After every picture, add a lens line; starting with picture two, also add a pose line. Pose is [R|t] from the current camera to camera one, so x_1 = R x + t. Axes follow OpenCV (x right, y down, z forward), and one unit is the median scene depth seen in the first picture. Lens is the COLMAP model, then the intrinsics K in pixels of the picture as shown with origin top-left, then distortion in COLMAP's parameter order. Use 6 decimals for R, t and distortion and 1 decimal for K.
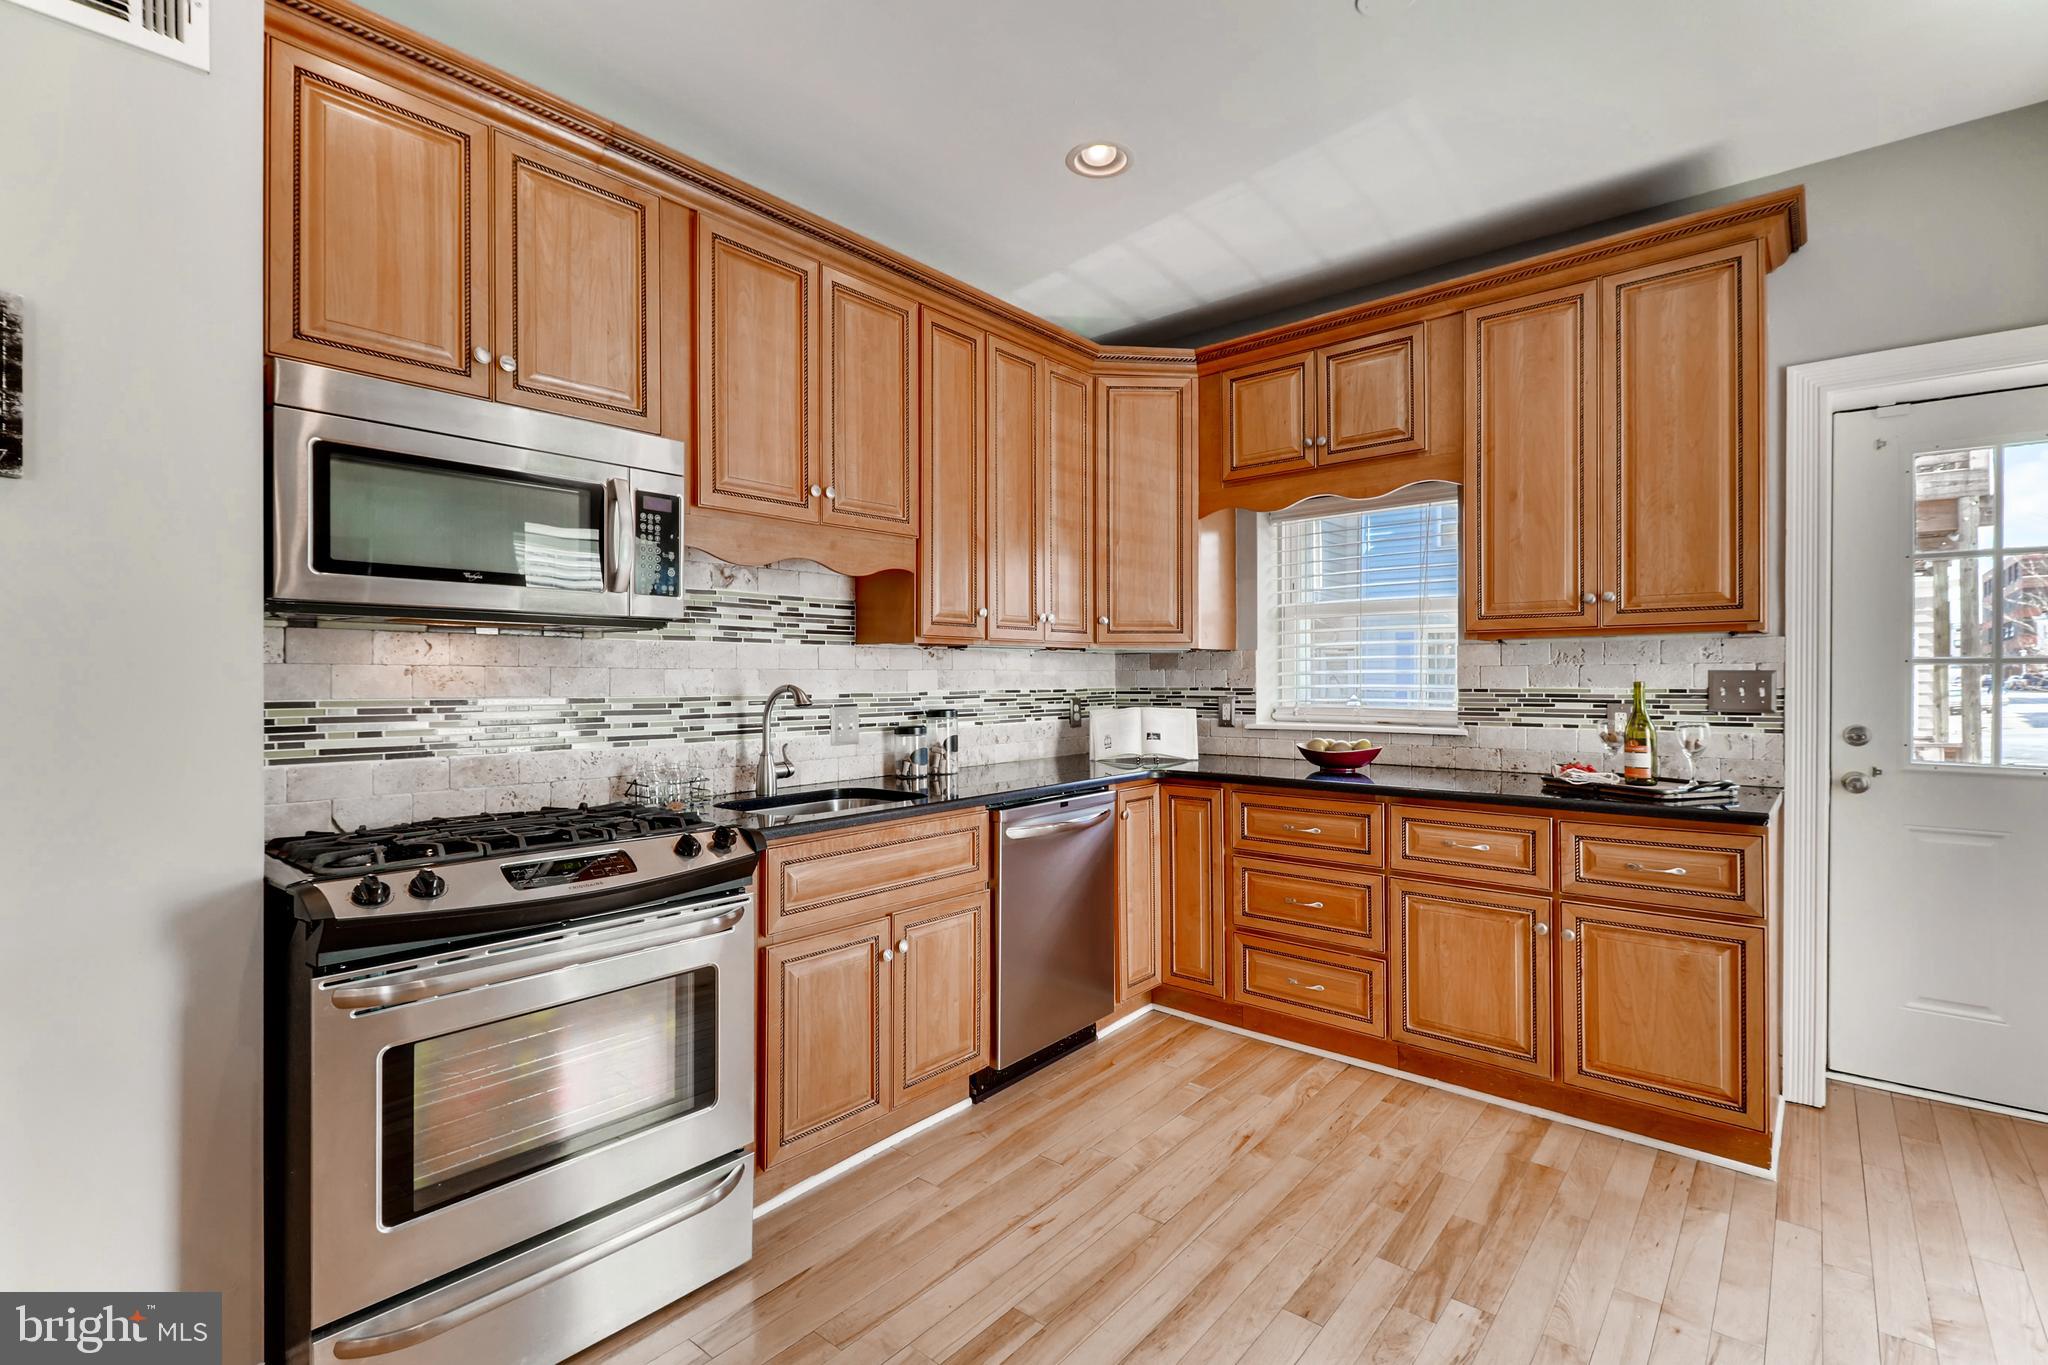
lens RADIAL K [[942.6, 0, 1026.9], [0, 942.6, 678.3], [0, 0, 1]] dist [0.017201, -0.010462]
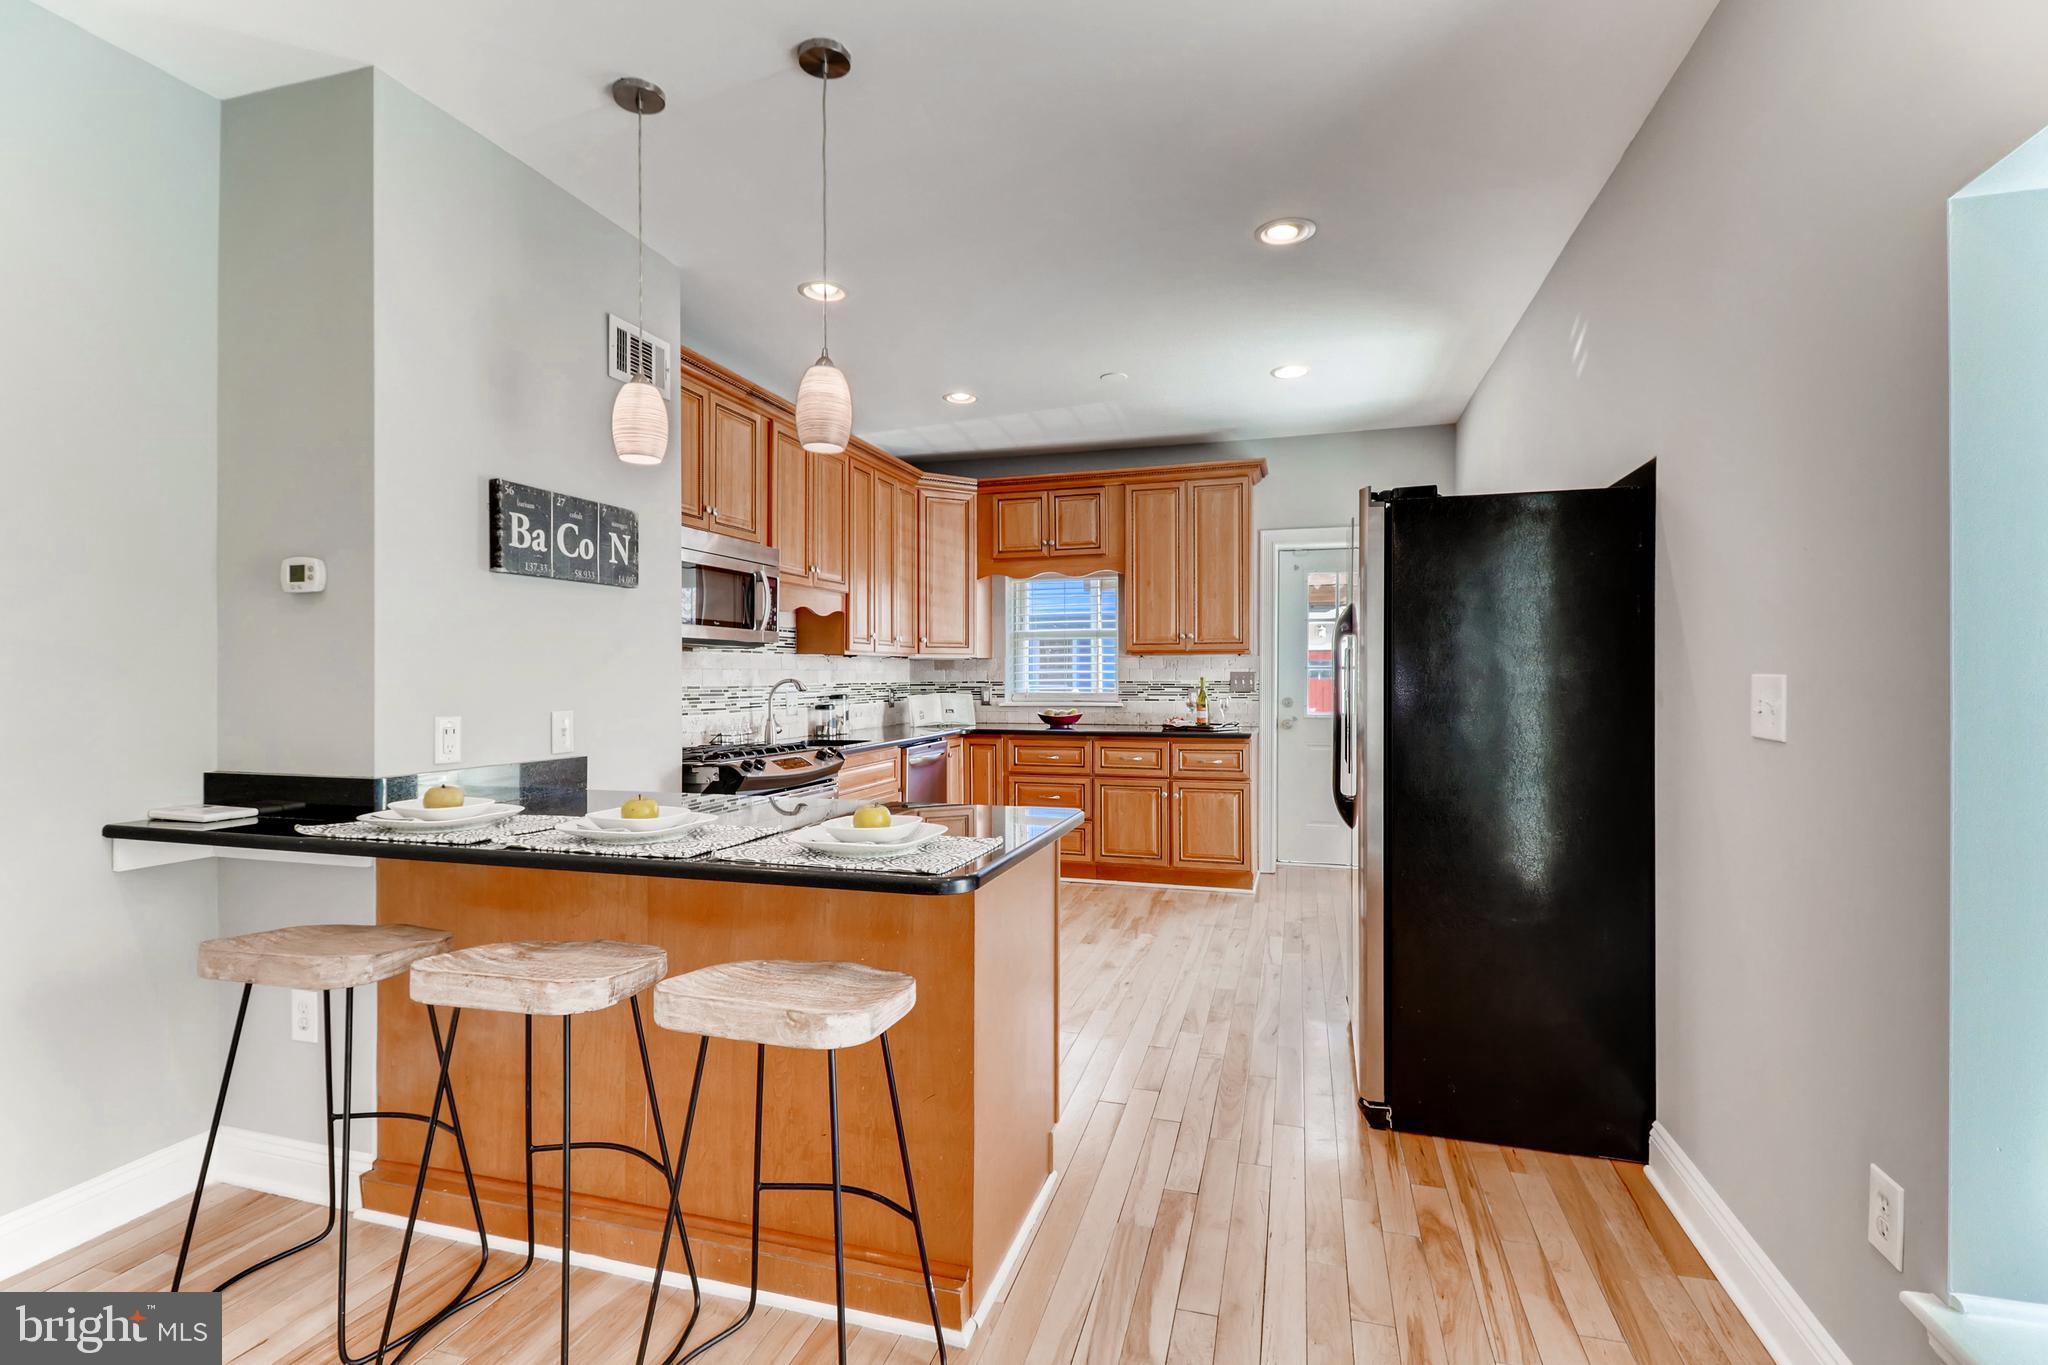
lens RADIAL K [[942.6, 0, 1030.6], [0, 942.6, 680.8], [0, 0, 1]] dist [0.017201, -0.010462]
pose [[0.915090, -0.001426, 0.403246, -0.531082], [-0.000181, 0.999992, 0.003945, 0.003687], [-0.403249, -0.003683, 0.915083, -0.737577]]
